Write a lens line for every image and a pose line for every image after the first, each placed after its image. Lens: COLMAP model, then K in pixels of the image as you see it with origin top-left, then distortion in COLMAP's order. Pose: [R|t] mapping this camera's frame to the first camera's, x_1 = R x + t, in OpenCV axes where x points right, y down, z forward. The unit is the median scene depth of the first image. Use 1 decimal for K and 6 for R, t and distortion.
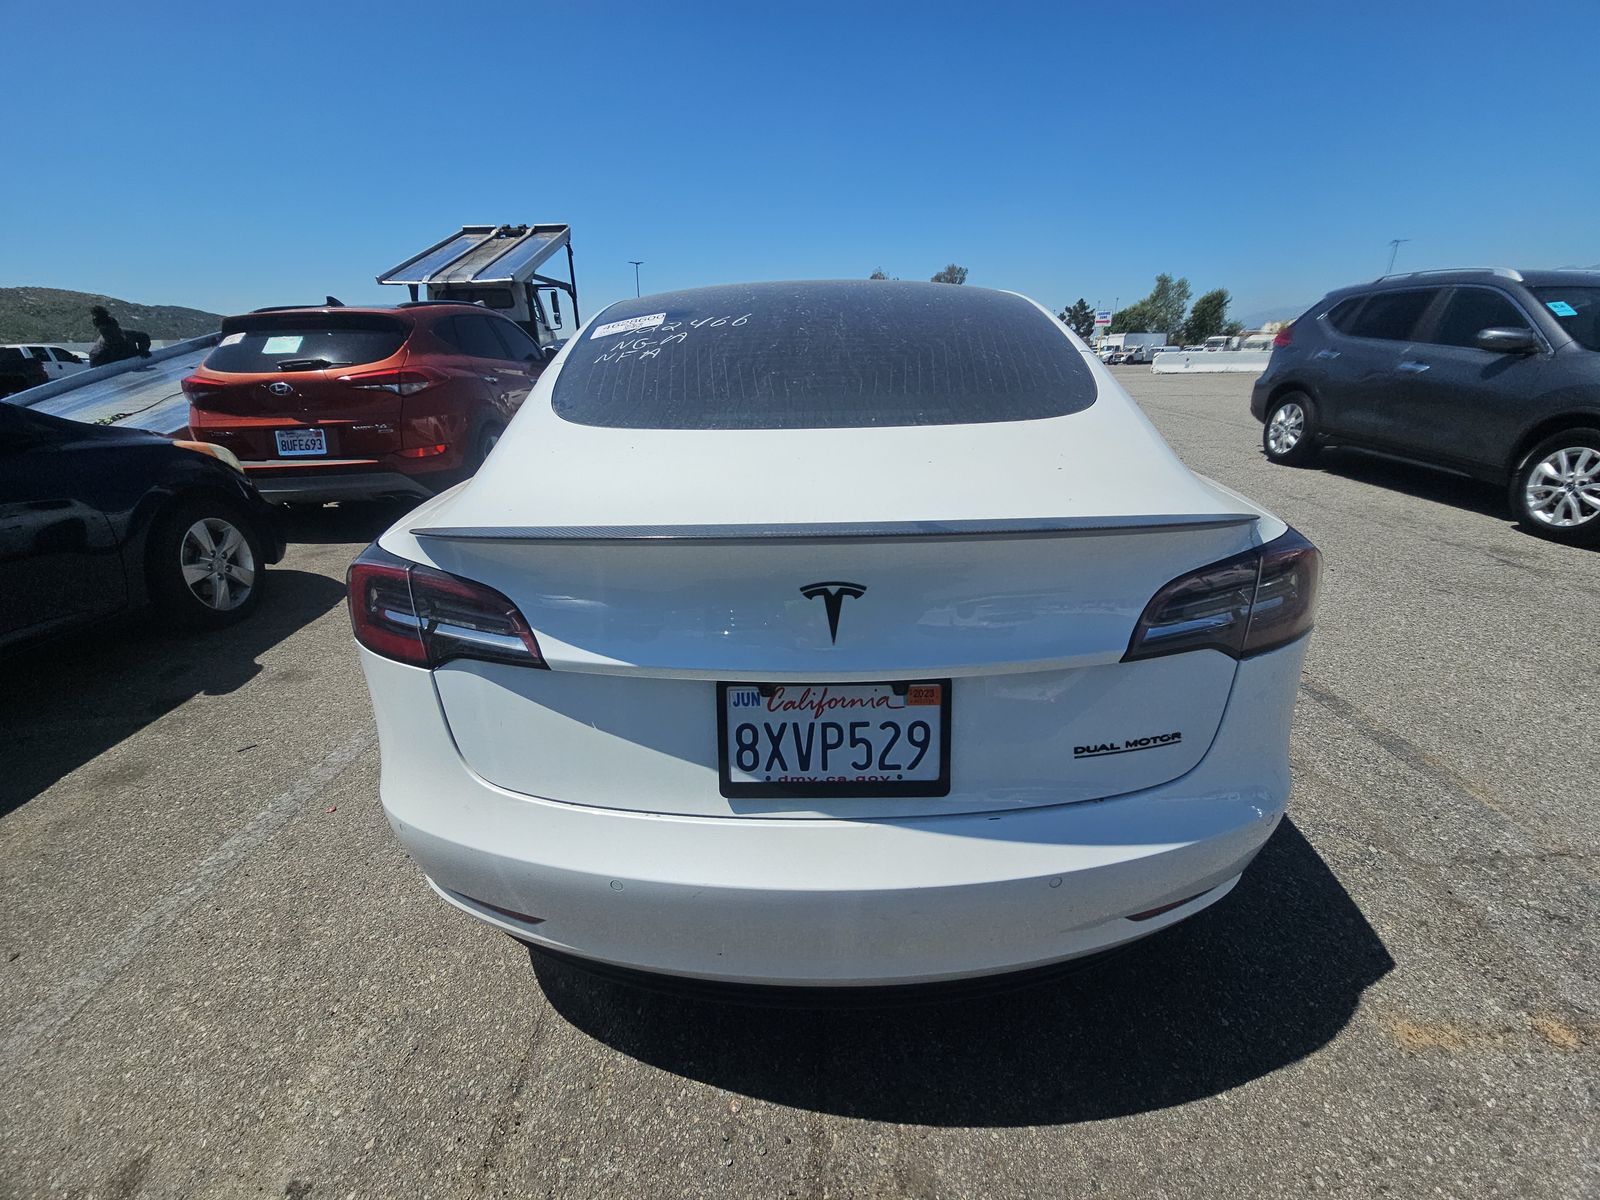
lens RADIAL K [[648.5, 0, 793.6], [0, 648.5, 608.5], [0, 0, 1]] dist [-0.005287, -0.000303]
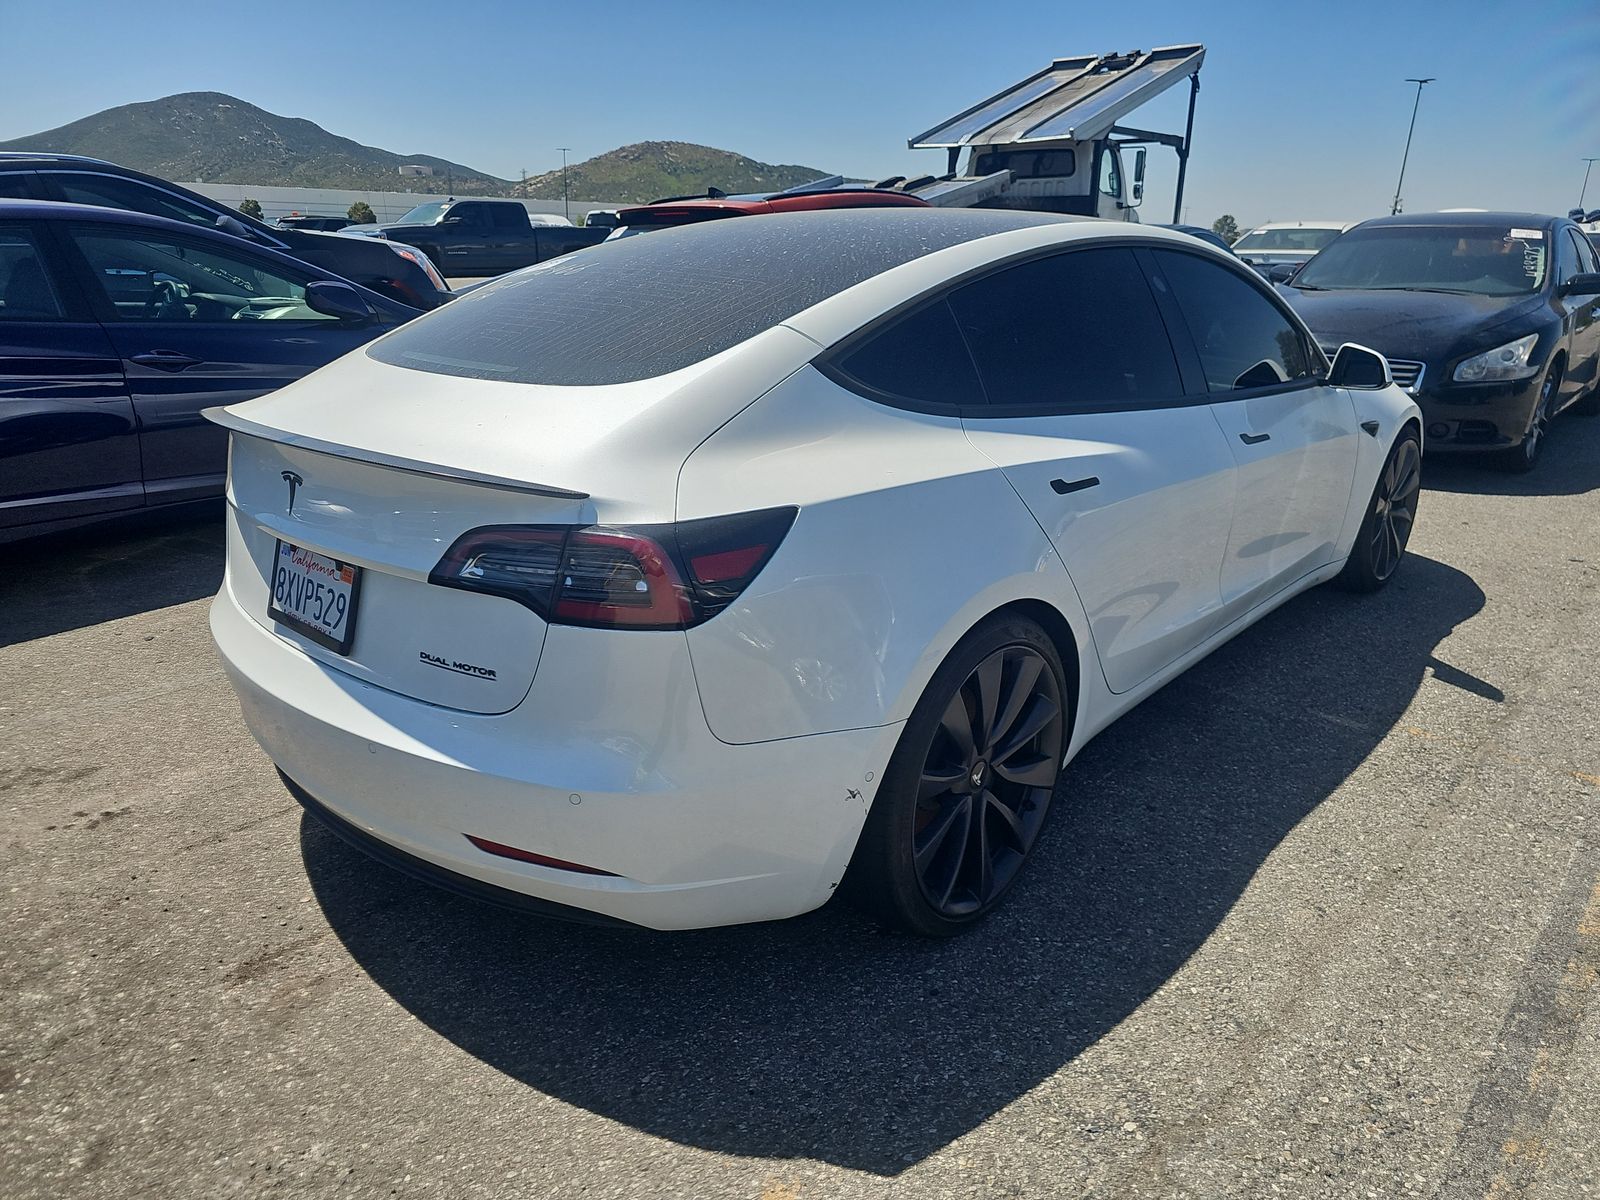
lens RADIAL K [[1077.5, 0, 802.9], [0, 1077.5, 596.0], [0, 0, 1]] dist [0.026083, -0.027947]
pose [[0.751147, 0.230149, -0.618715, 2.229173], [-0.260646, 0.964506, 0.042340, -0.156973], [0.606499, 0.129462, 0.784473, -0.155379]]
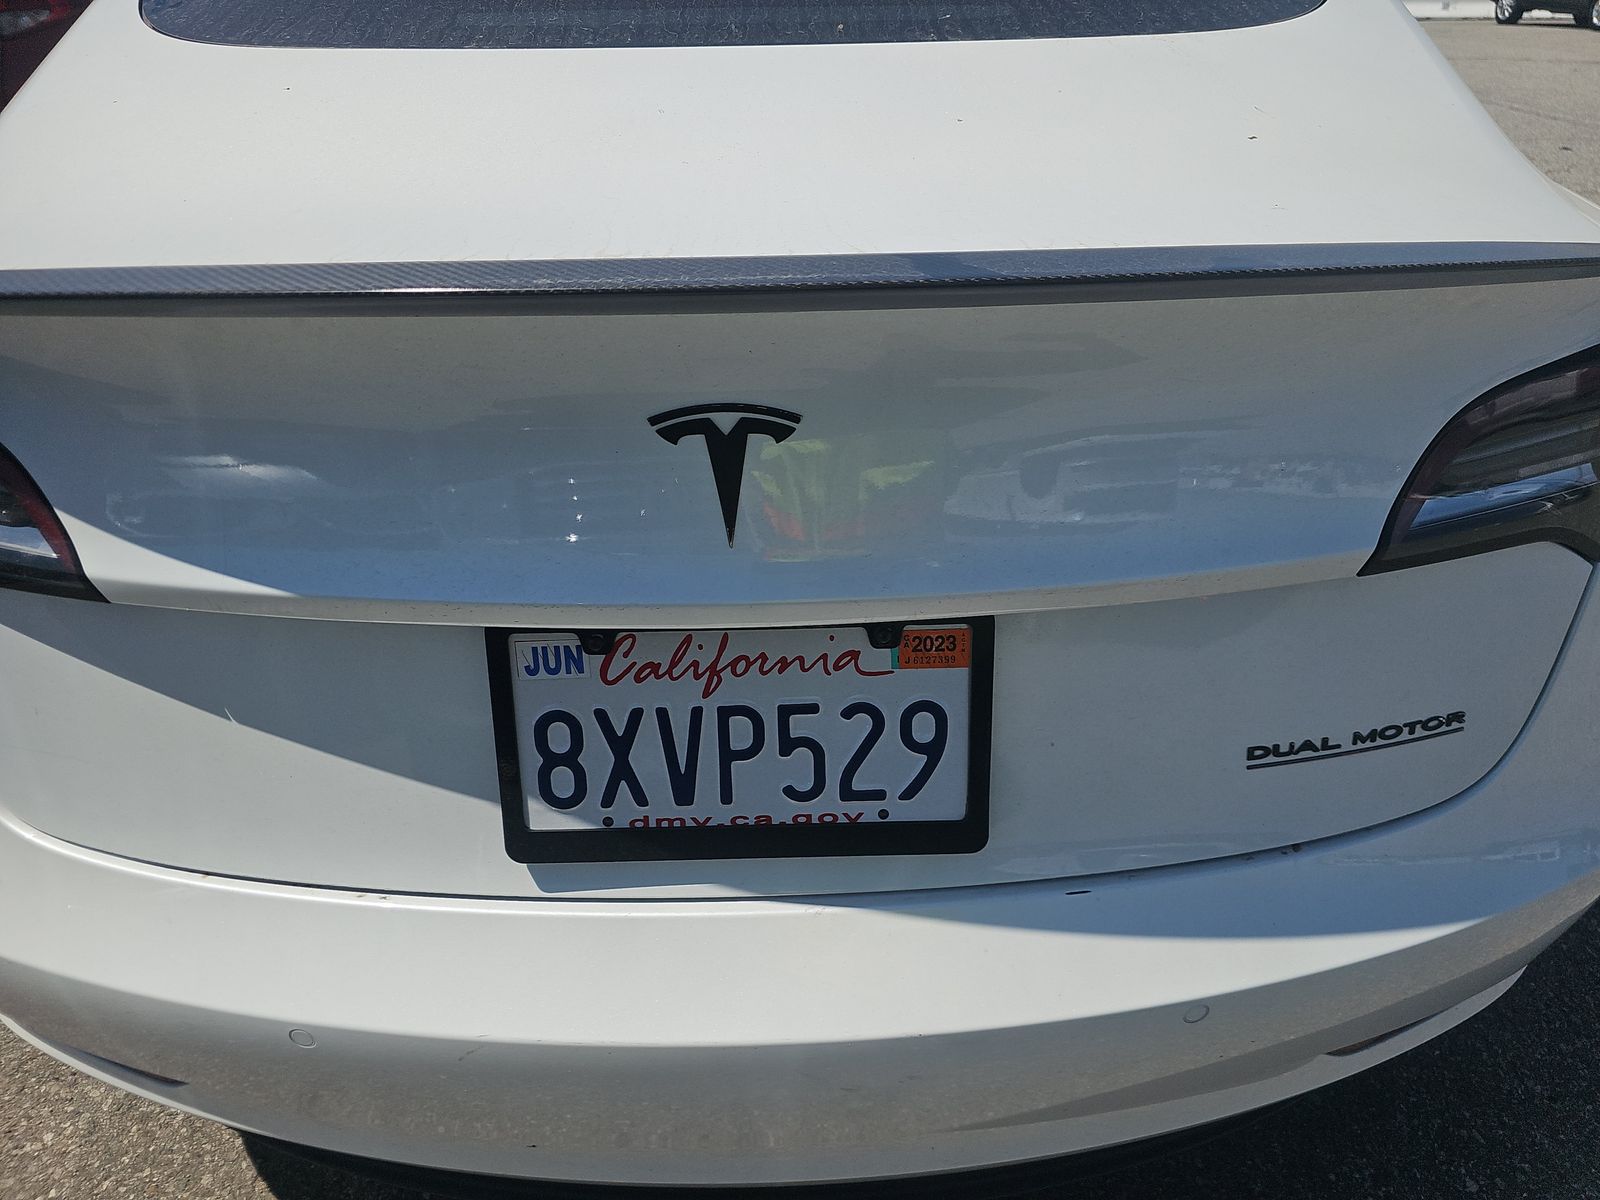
lens RADIAL K [[1077.5, 0, 791.5], [0, 1077.5, 604.4], [0, 0, 1]] dist [0.026083, -0.027947]
pose [[0.999527, -0.010006, 0.029096, 0.073930], [0.005428, 0.988159, 0.153338, -0.016339], [-0.030285, -0.153108, 0.987745, 0.237266]]
